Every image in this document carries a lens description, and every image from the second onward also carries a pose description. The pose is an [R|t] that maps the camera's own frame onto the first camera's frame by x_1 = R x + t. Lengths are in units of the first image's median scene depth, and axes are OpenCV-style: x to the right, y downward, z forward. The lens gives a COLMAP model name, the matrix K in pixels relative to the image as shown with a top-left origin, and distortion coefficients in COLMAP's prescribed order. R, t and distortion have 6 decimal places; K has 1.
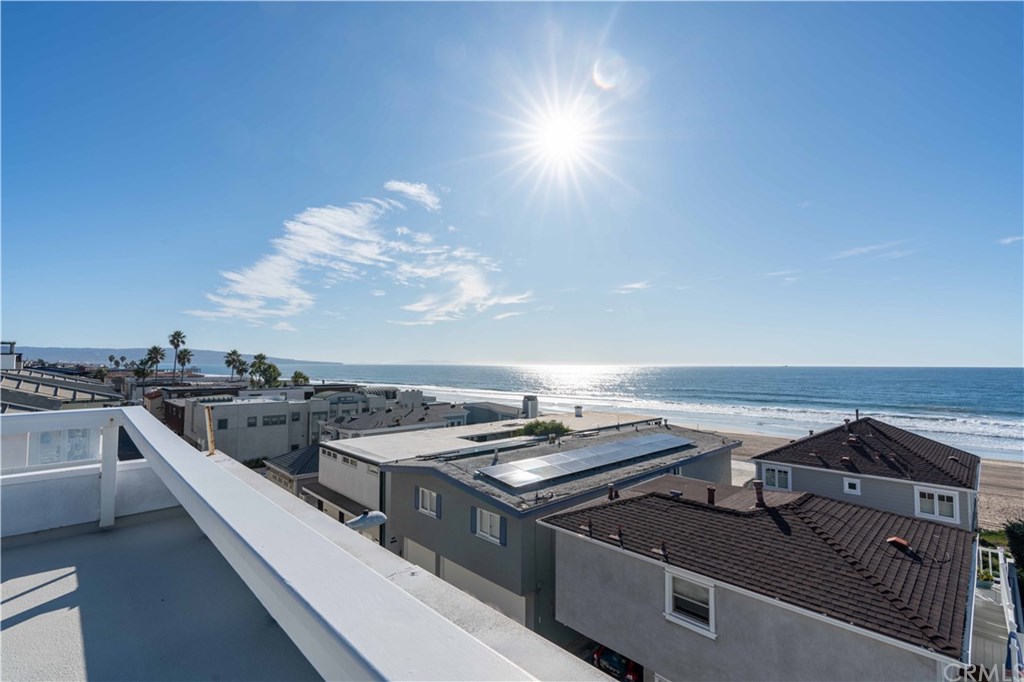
lens RADIAL K [[449.4, 0, 529.7], [0, 449.4, 308.9], [0, 0, 1]] dist [0.002100, 0.000406]
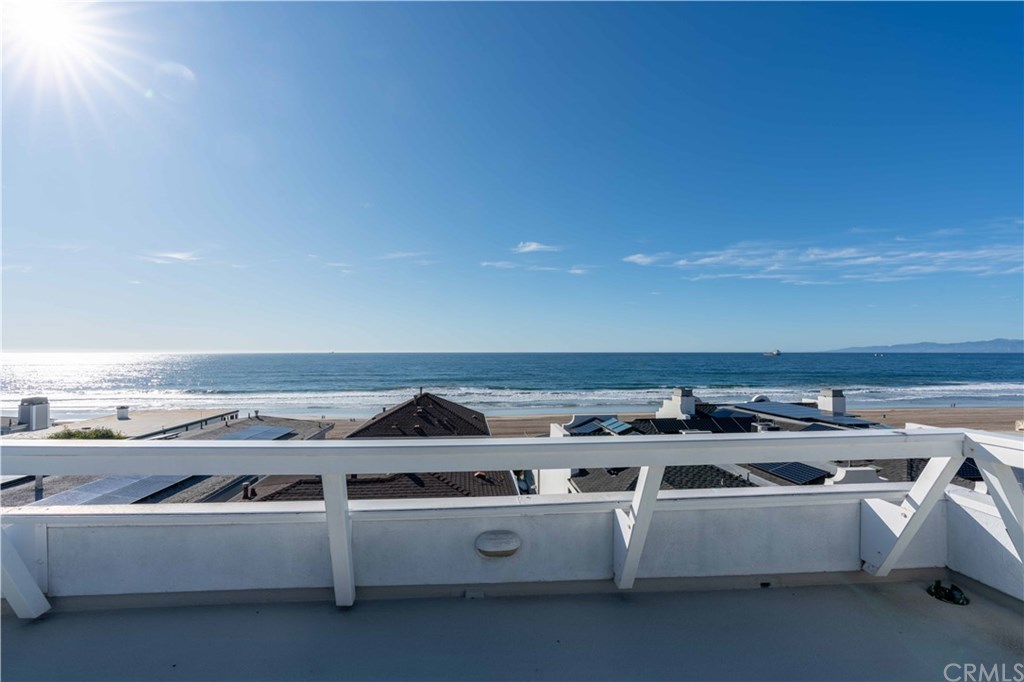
lens RADIAL K [[463.3, 0, 492.4], [0, 463.3, 283.9], [0, 0, 1]] dist [-0.001915, 0.000122]
pose [[0.653941, 0.104057, 0.749355, -0.148962], [-0.088904, 0.994203, -0.060473, -0.002211], [-0.751303, -0.027075, 0.659401, 0.003667]]
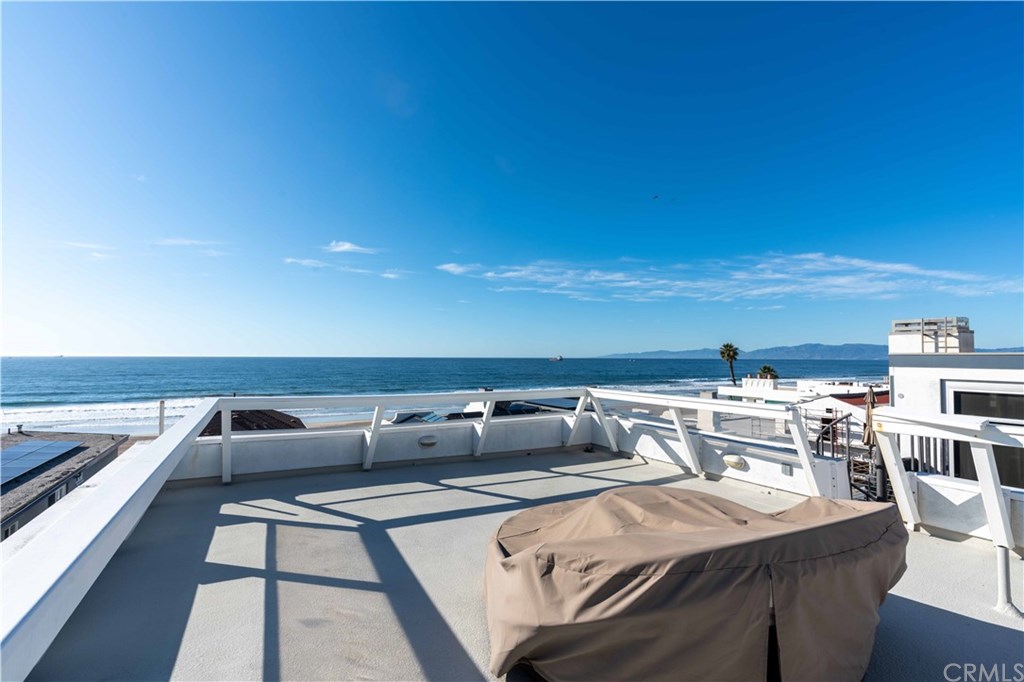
lens RADIAL K [[470.4, 0, 491.8], [0, 470.4, 343.5], [0, 0, 1]] dist [-0.000282, -0.000009]
pose [[0.307829, 0.022941, 0.951165, -0.273745], [-0.118760, 0.992817, 0.014490, -0.008690], [-0.944001, -0.117420, 0.308343, -0.028274]]
